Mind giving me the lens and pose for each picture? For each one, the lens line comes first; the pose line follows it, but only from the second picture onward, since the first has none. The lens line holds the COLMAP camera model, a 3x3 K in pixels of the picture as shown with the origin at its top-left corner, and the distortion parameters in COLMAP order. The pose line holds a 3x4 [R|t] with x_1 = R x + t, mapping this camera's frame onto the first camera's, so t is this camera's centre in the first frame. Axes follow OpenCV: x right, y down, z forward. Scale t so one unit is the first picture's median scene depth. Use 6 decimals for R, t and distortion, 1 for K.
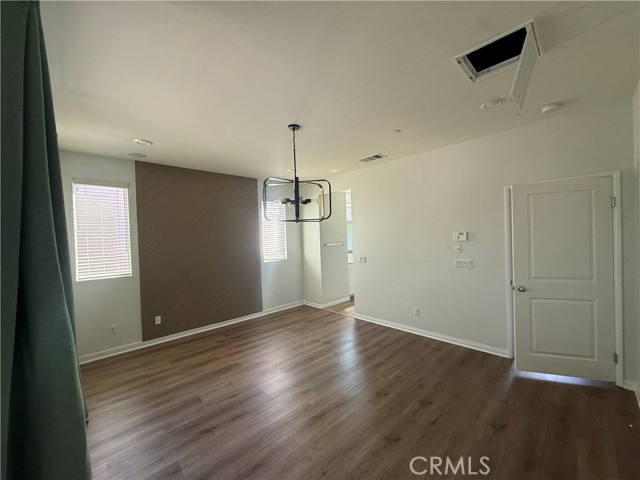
lens RADIAL K [[256.2, 0, 318.4], [0, 256.2, 240.3], [0, 0, 1]] dist [-0.000877, -0.000372]
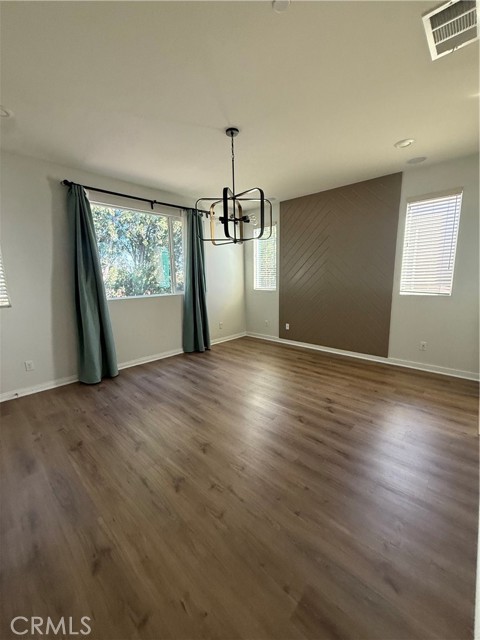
lens RADIAL K [[256.2, 0, 240.0], [0, 256.2, 320.0], [0, 0, 1]] dist [-0.000877, -0.000372]
pose [[0.053200, 0.202656, -0.977804, 0.675544], [0.005193, 0.979121, 0.203212, 0.011658], [0.998570, -0.015889, 0.051036, 0.731284]]
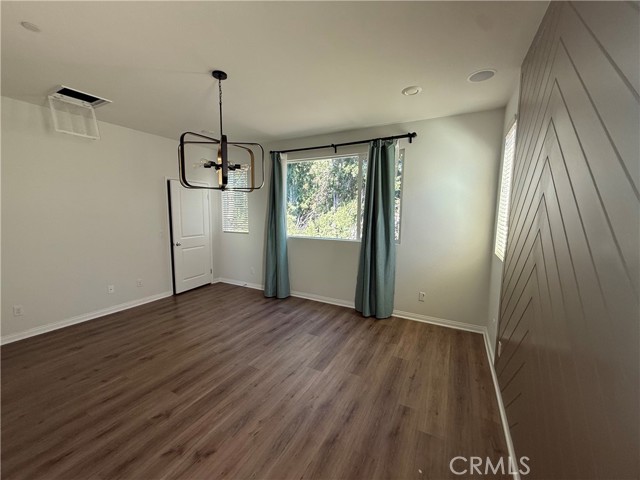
lens RADIAL K [[256.2, 0, 318.4], [0, 256.2, 240.3], [0, 0, 1]] dist [-0.000877, -0.000372]
pose [[-0.952178, 0.057657, -0.300056, -0.091474], [0.017662, 0.990779, 0.134333, -0.011595], [0.305034, 0.122609, -0.944416, 1.465534]]
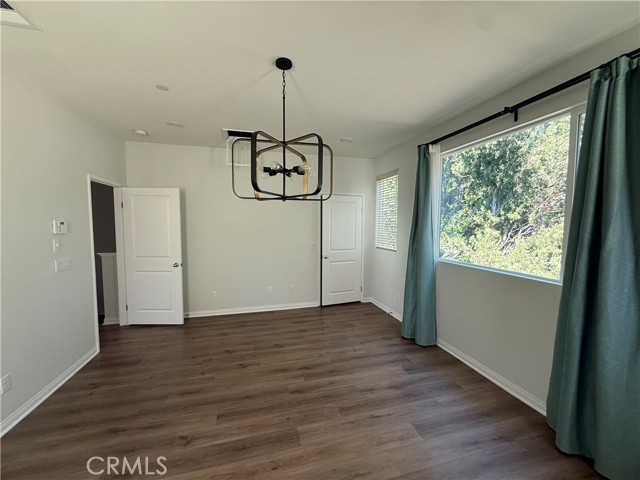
lens RADIAL K [[256.2, 0, 318.4], [0, 256.2, 240.3], [0, 0, 1]] dist [-0.000877, -0.000372]
pose [[-0.877046, -0.002857, 0.480397, -0.387499], [0.031811, 0.997442, 0.064008, -0.002283], [-0.479351, 0.071419, -0.874712, 1.203161]]
